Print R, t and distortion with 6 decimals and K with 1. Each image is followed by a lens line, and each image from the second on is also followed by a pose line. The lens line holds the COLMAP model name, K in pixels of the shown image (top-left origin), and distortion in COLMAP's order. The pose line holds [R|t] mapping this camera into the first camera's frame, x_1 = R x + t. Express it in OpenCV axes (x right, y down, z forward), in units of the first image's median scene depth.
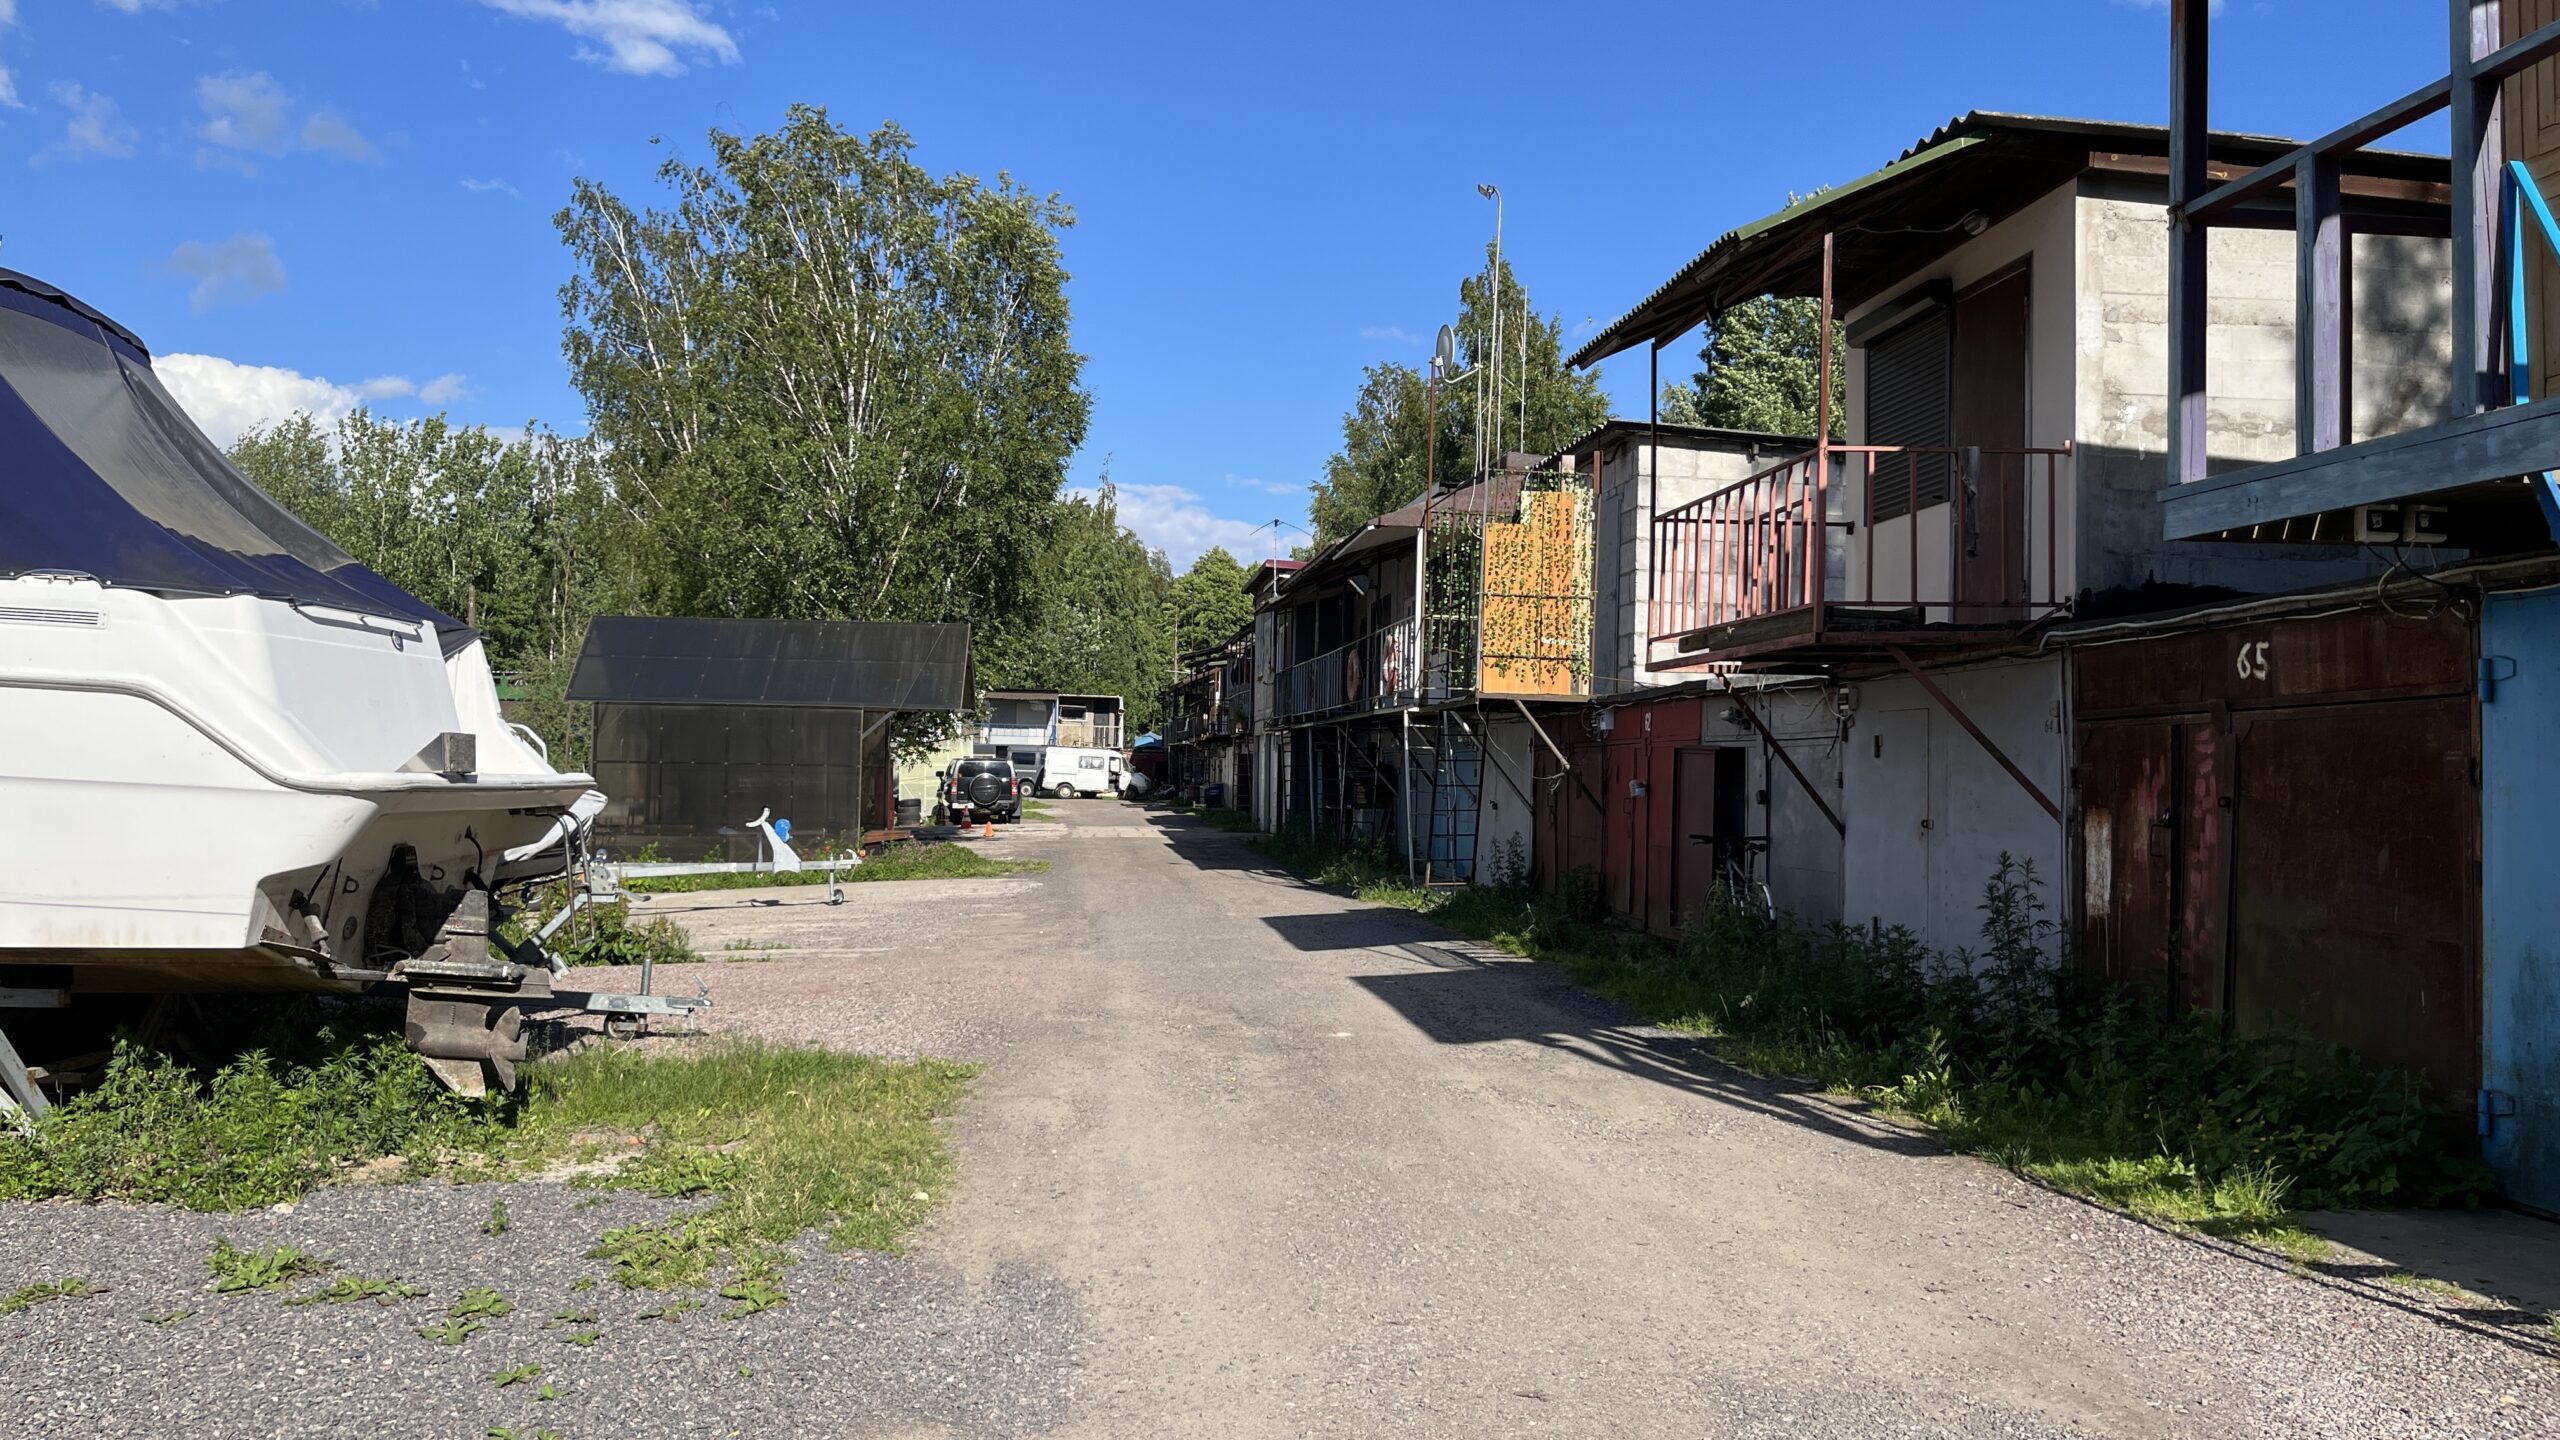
lens RADIAL K [[1937.7, 0, 1283.6], [0, 1937.7, 715.7], [0, 0, 1]] dist [0.068548, -0.097613]
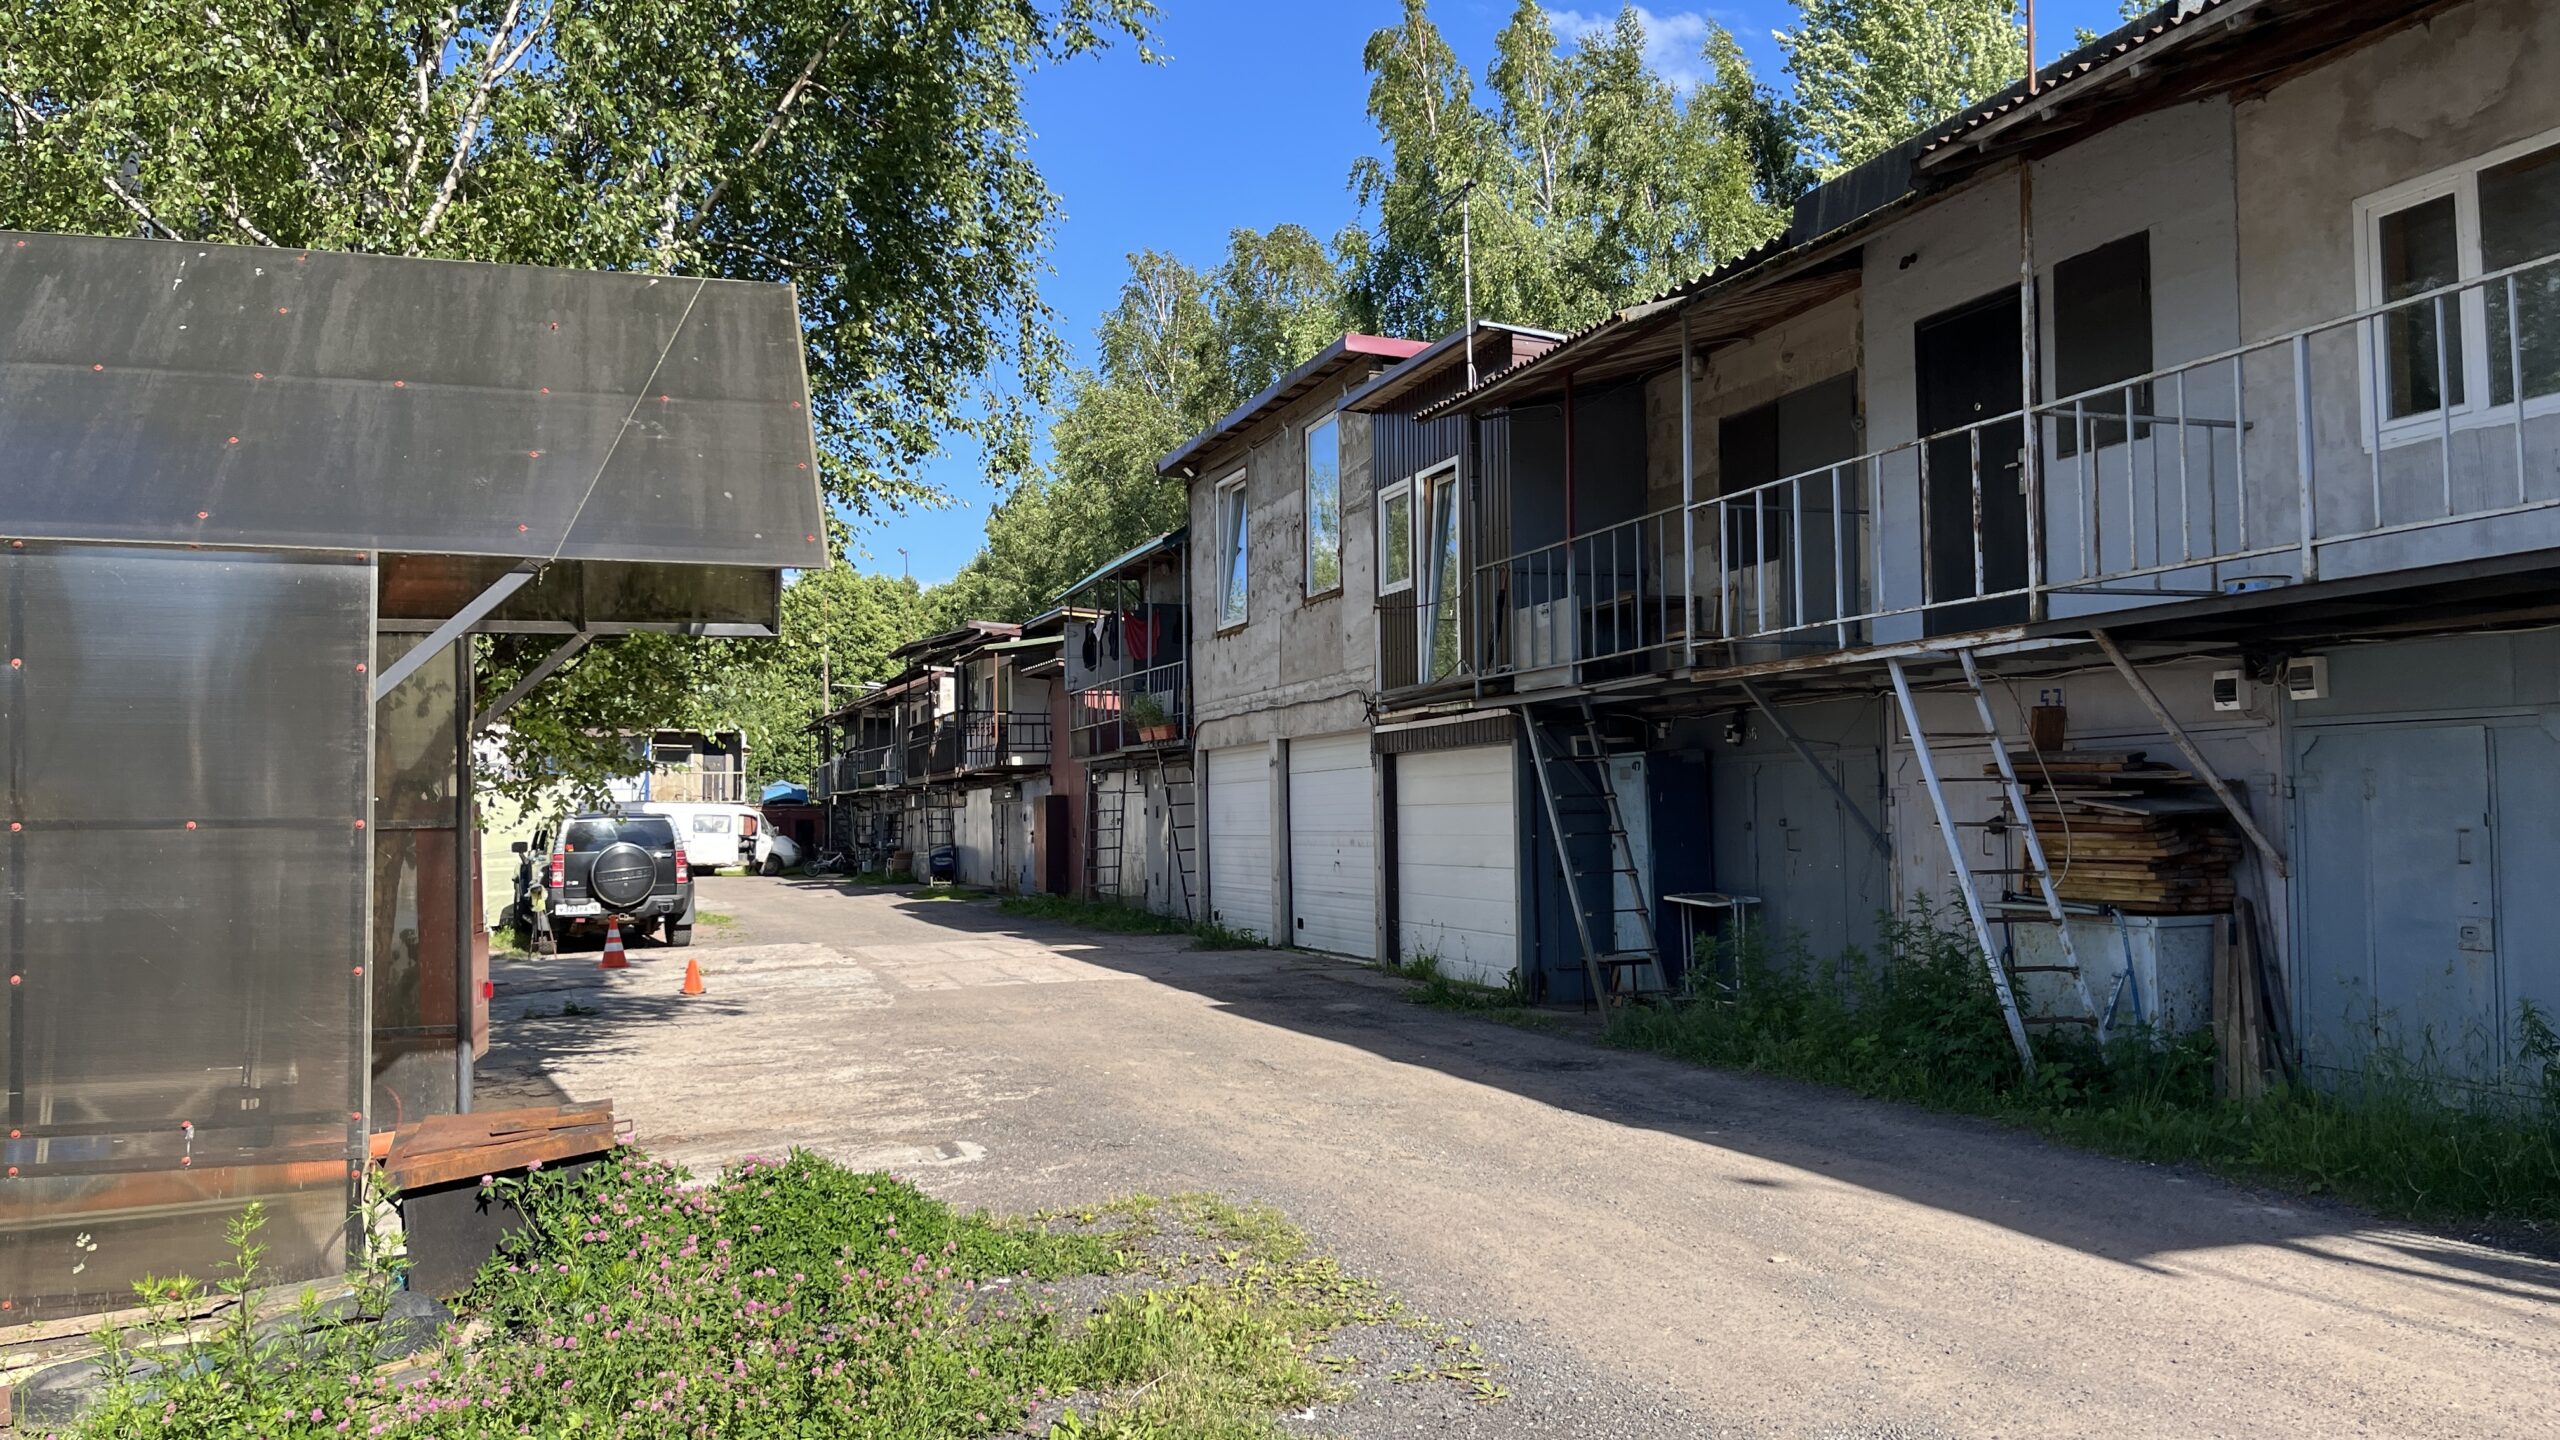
lens RADIAL K [[1937.7, 0, 1277.9], [0, 1937.7, 722.3], [0, 0, 1]] dist [0.068548, -0.097613]
pose [[0.973262, -0.019242, 0.228889, -0.061387], [0.024785, 0.999464, -0.021366, 0.008082], [-0.228355, 0.026468, 0.973218, 0.278115]]
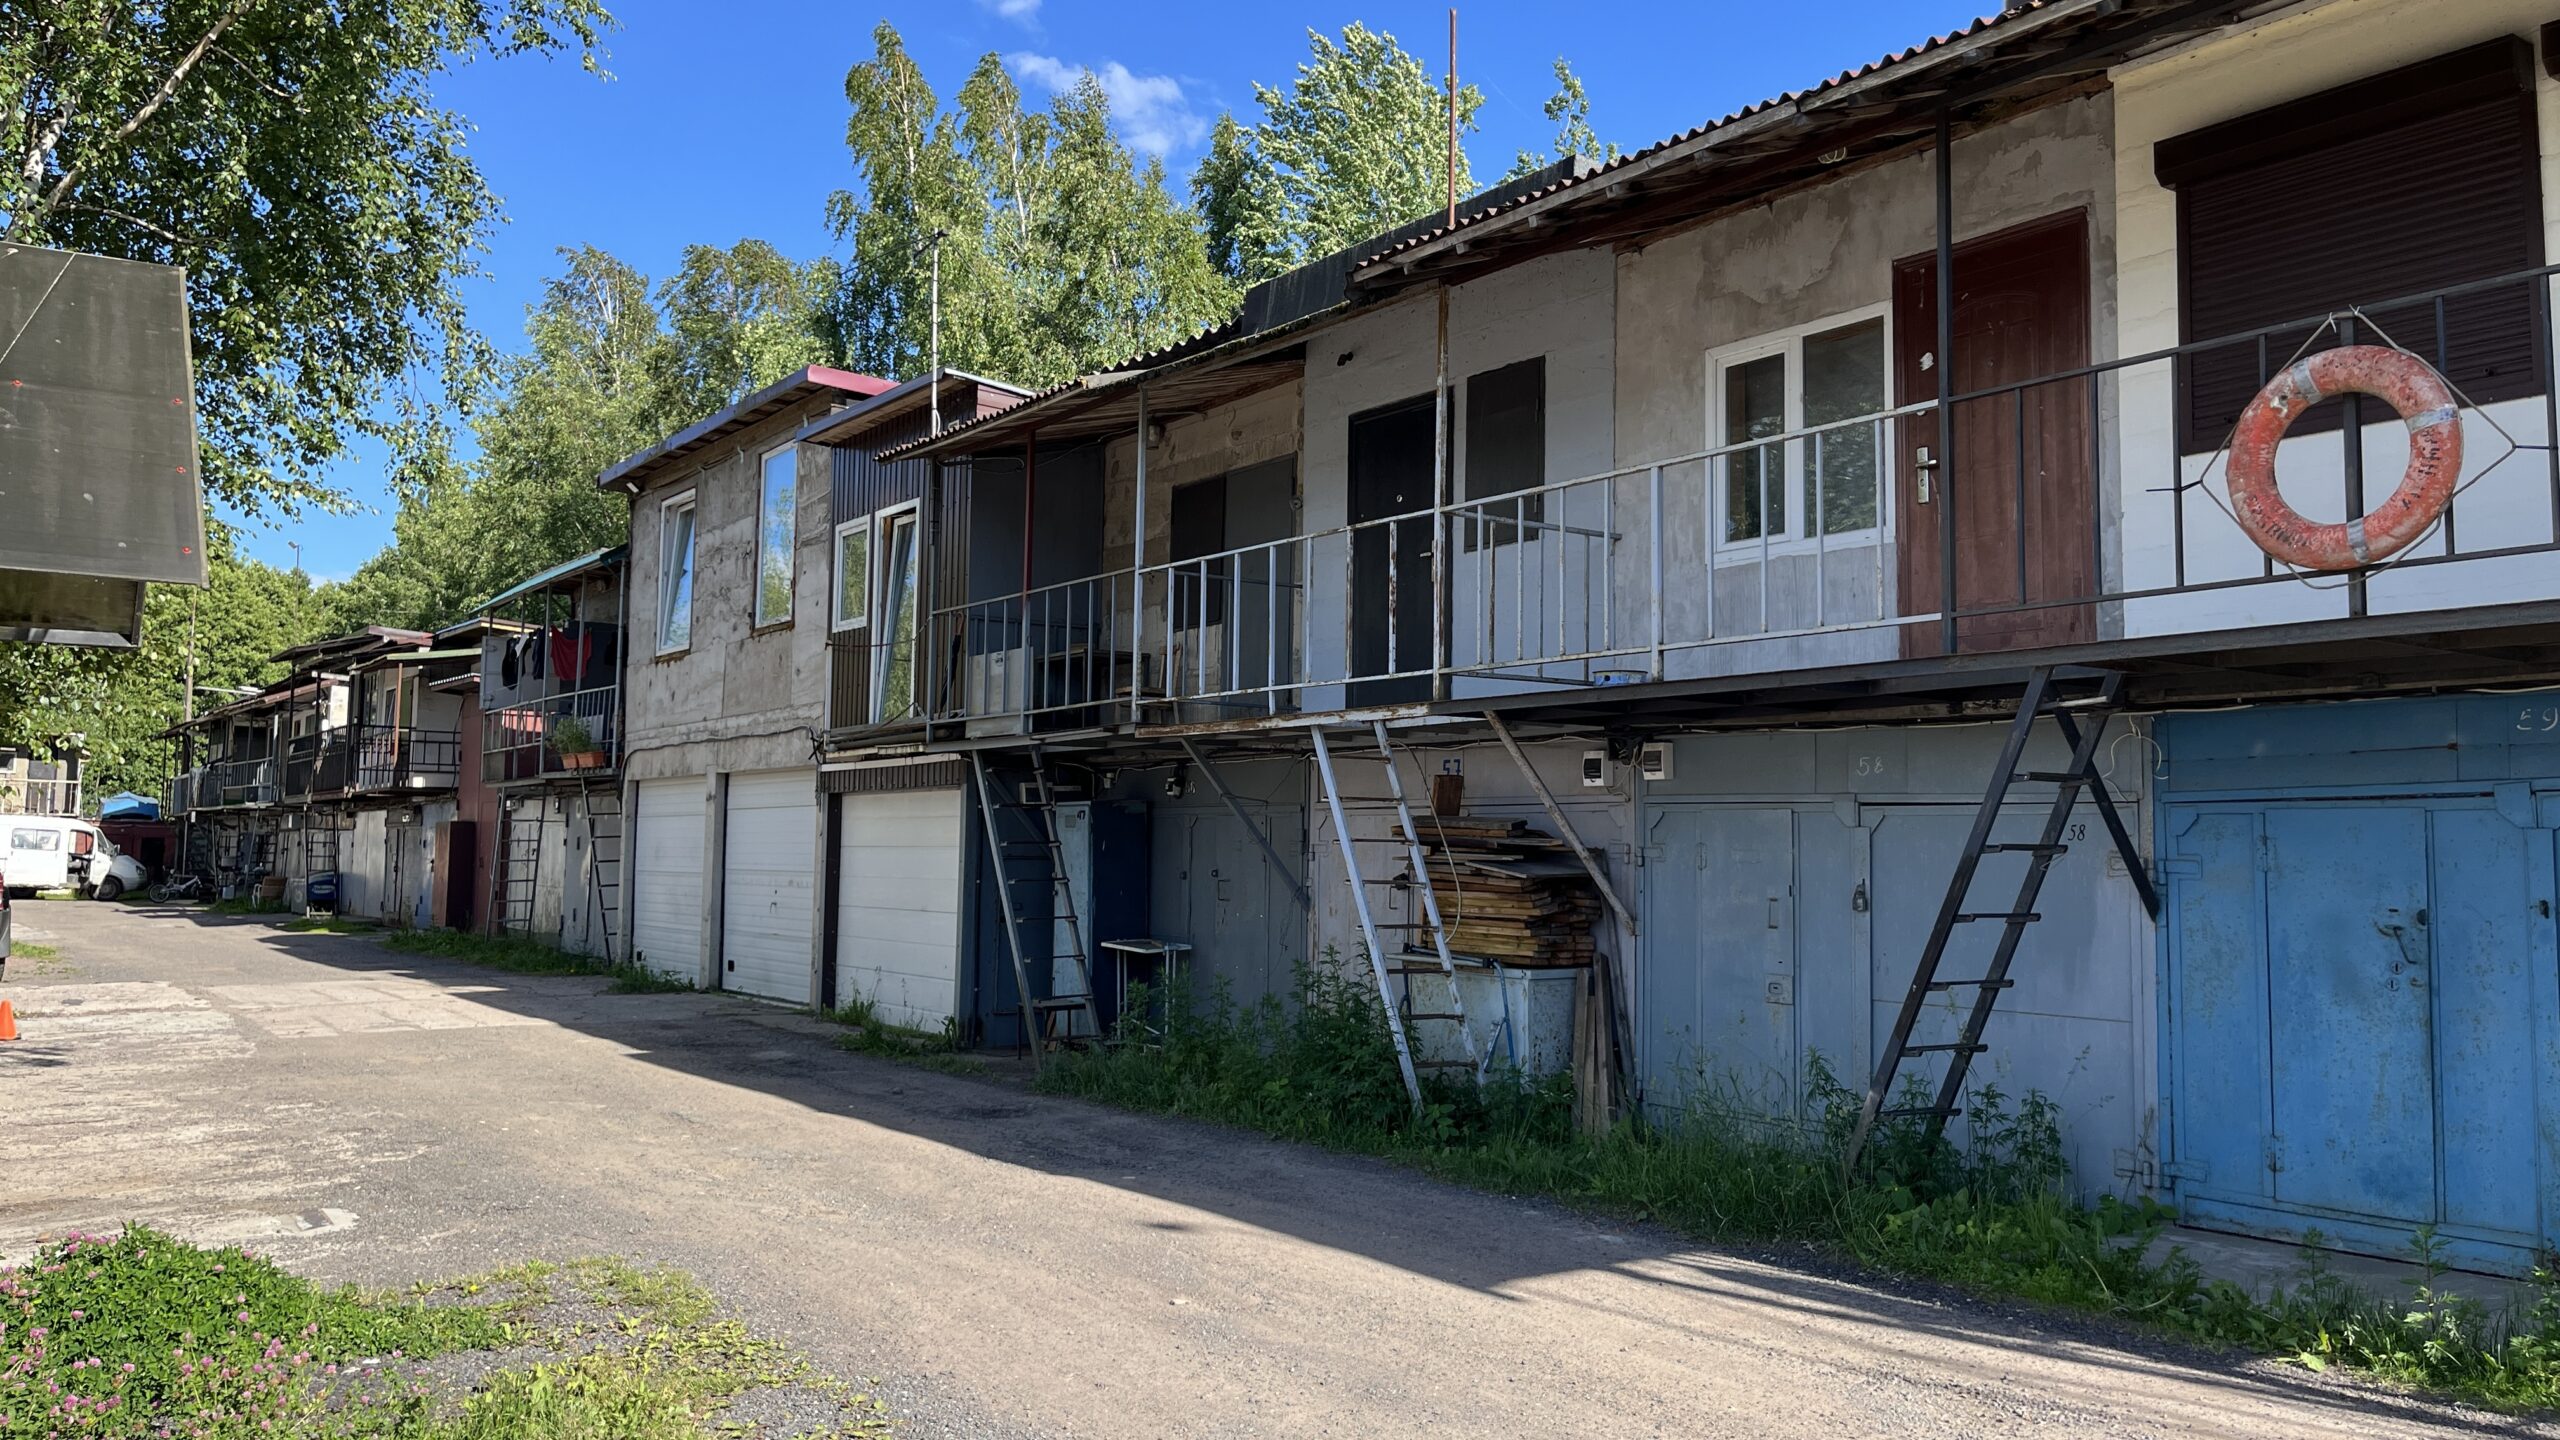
lens RADIAL K [[1937.7, 0, 1296.8], [0, 1937.7, 692.9], [0, 0, 1]] dist [0.068548, -0.097613]
pose [[0.868581, 0.033105, 0.494441, -0.061654], [-0.008563, 0.998620, -0.051821, 0.007089], [-0.495474, 0.040777, 0.867665, 0.275537]]
